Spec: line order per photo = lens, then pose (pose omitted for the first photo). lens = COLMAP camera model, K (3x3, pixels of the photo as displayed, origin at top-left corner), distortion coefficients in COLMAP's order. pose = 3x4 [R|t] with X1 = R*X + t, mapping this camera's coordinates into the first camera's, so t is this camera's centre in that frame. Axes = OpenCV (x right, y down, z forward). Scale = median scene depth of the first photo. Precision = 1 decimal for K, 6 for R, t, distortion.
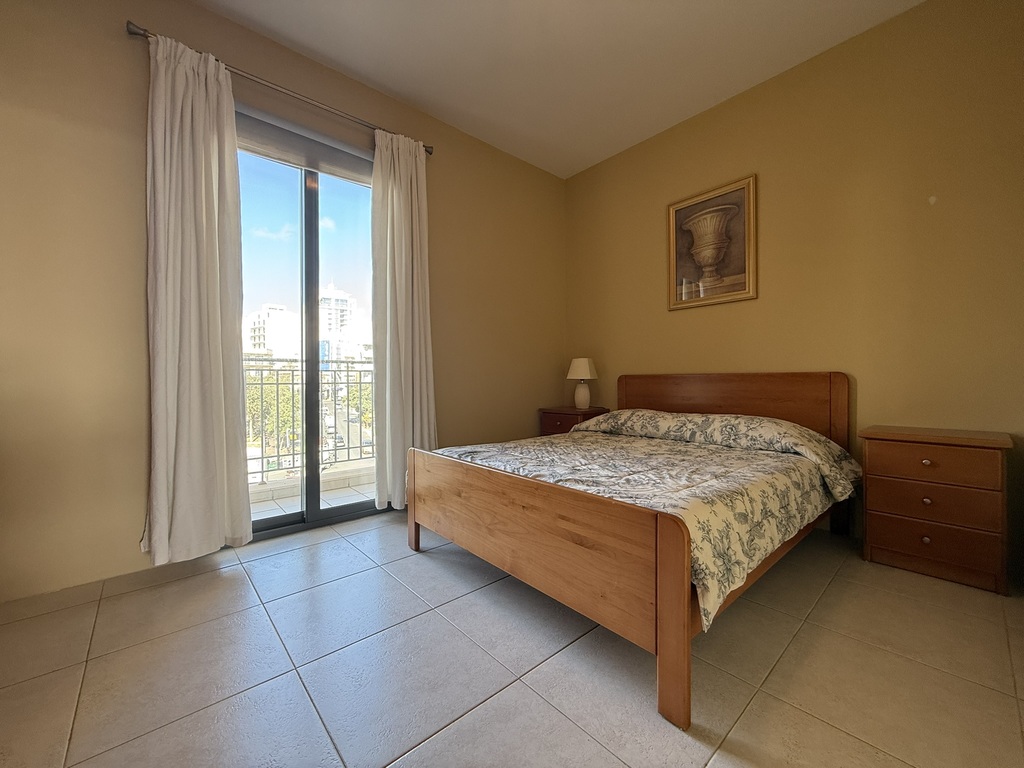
lens RADIAL K [[407.8, 0, 510.1], [0, 407.8, 382.6], [0, 0, 1]] dist [-0.000158, -0.000201]
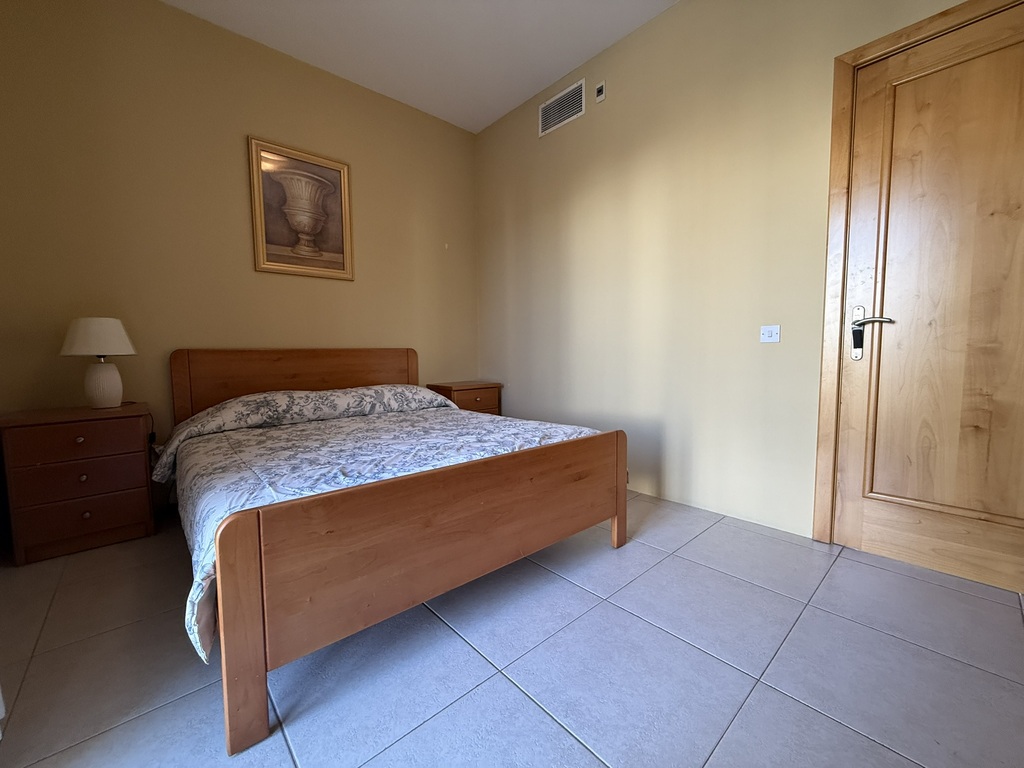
lens RADIAL K [[407.8, 0, 510.1], [0, 407.8, 382.6], [0, 0, 1]] dist [-0.000158, -0.000201]
pose [[-0.000208, -0.066716, 0.997772, -0.516443], [0.019265, 0.997587, 0.066708, 0.003204], [-0.999814, 0.019235, 0.001078, 0.580072]]
